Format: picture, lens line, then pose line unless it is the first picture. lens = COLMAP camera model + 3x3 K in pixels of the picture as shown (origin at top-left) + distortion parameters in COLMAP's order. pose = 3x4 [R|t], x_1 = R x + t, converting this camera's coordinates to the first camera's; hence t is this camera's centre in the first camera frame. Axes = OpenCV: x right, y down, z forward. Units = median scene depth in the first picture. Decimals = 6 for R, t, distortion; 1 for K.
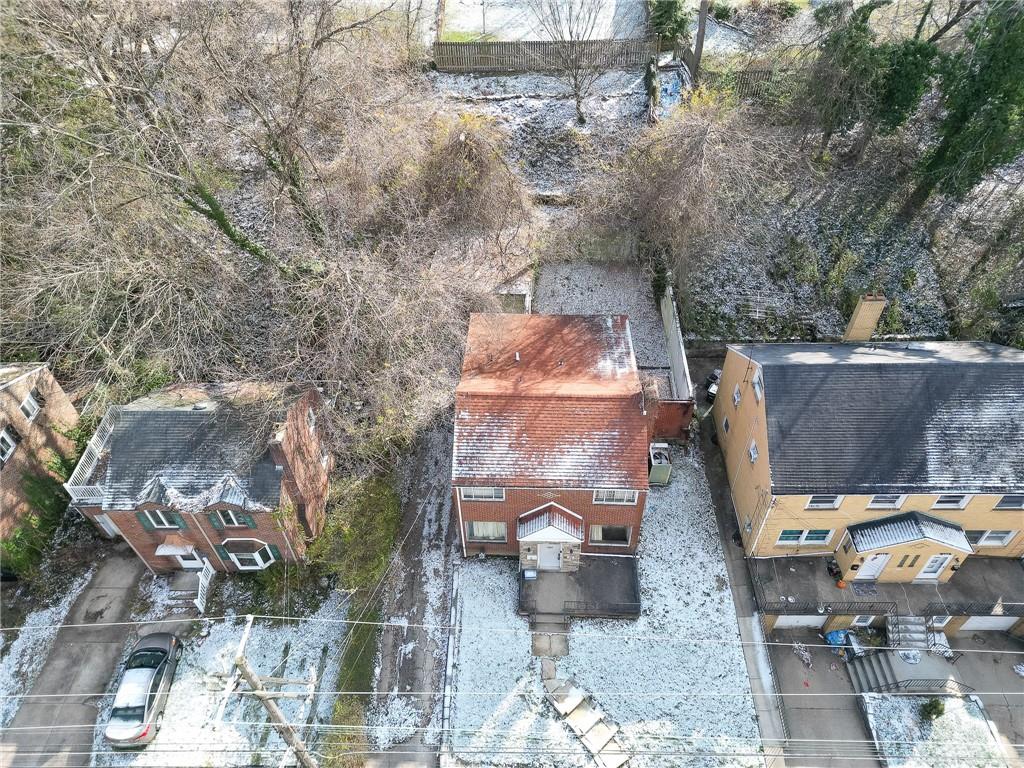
lens RADIAL K [[725.1, 0, 515.3], [0, 725.1, 389.7], [0, 0, 1]] dist [0.007599, -0.002834]
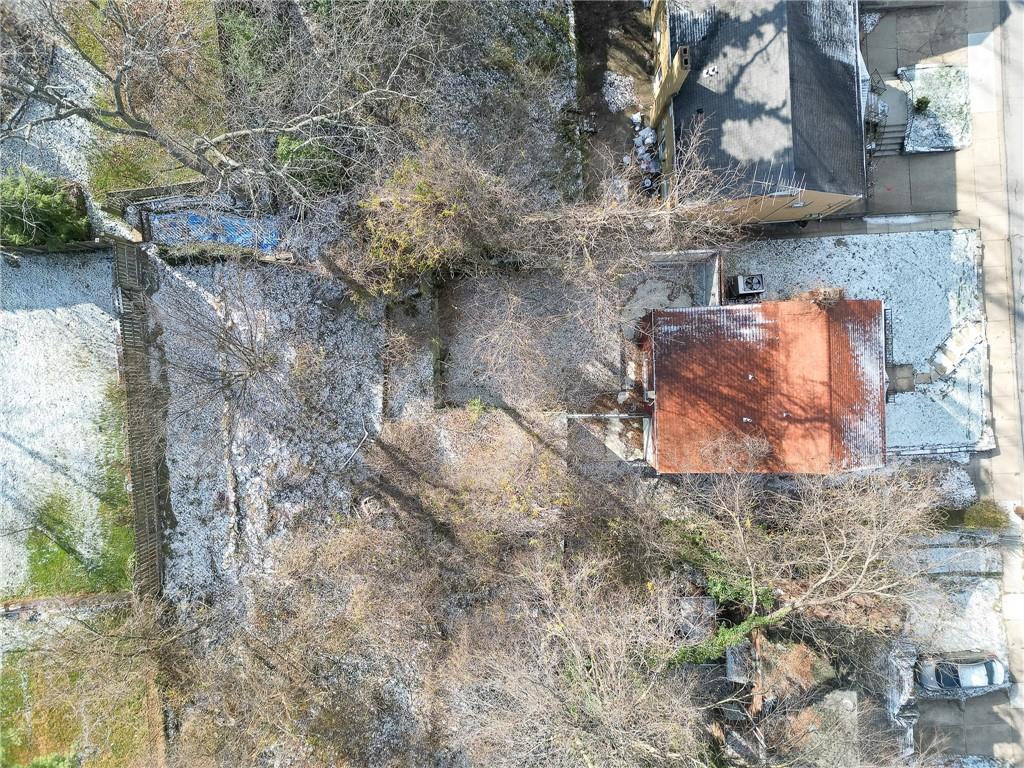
lens RADIAL K [[725.1, 0, 515.9], [0, 725.1, 385.1], [0, 0, 1]] dist [0.007599, -0.002834]
pose [[-0.067281, -0.997714, 0.006273, 0.072432], [0.724567, -0.044537, 0.687764, -1.046549], [-0.685913, 0.050819, 0.725907, 0.509593]]
